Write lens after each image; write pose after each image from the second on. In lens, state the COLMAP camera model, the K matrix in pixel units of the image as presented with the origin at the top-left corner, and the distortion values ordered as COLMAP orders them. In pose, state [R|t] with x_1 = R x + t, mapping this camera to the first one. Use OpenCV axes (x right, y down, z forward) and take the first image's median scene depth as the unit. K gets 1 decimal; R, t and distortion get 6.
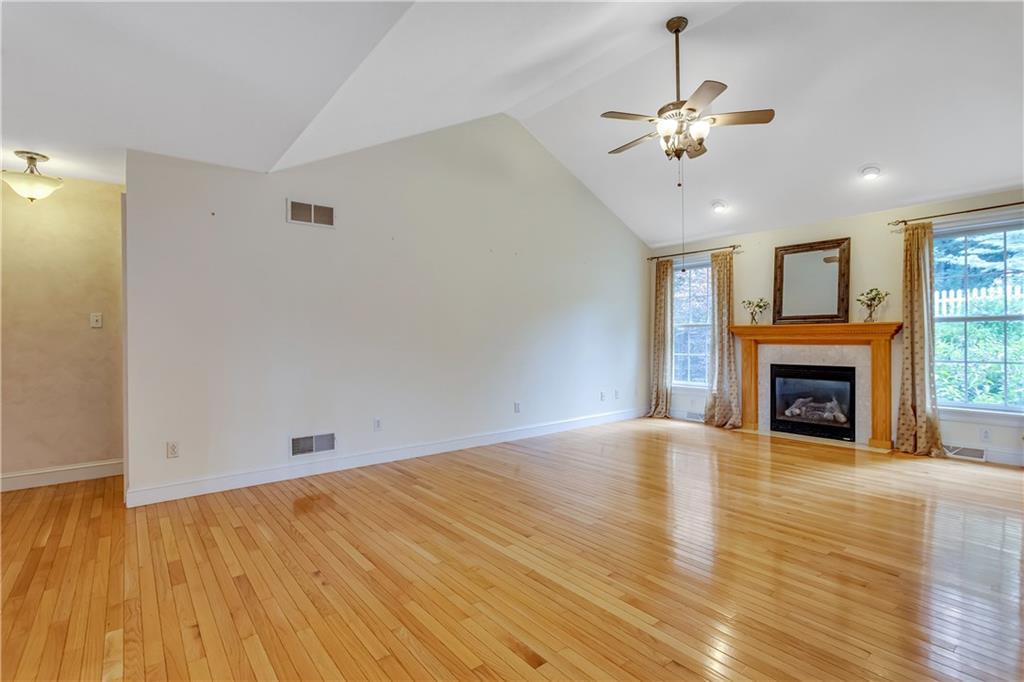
lens RADIAL K [[491.4, 0, 510.7], [0, 491.4, 338.4], [0, 0, 1]] dist [-0.006911, 0.000741]
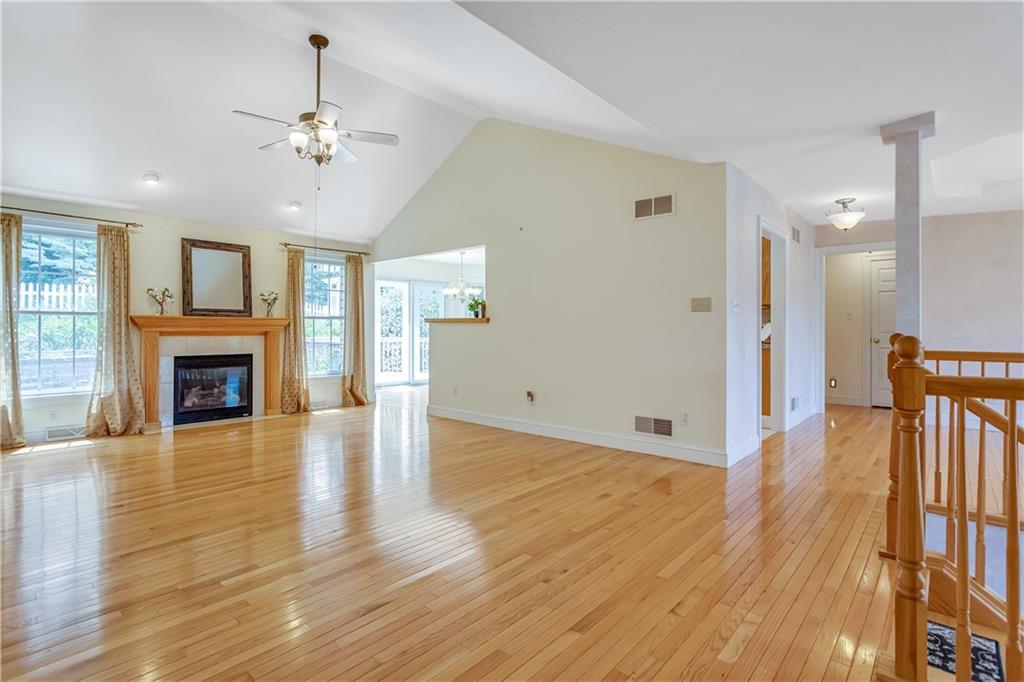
lens RADIAL K [[491.4, 0, 510.5], [0, 491.4, 335.7], [0, 0, 1]] dist [-0.006911, 0.000741]
pose [[-0.167860, -0.004595, 0.985800, -0.569810], [0.000470, 0.999989, 0.004741, 0.007555], [-0.985811, 0.001259, -0.167856, 0.541454]]
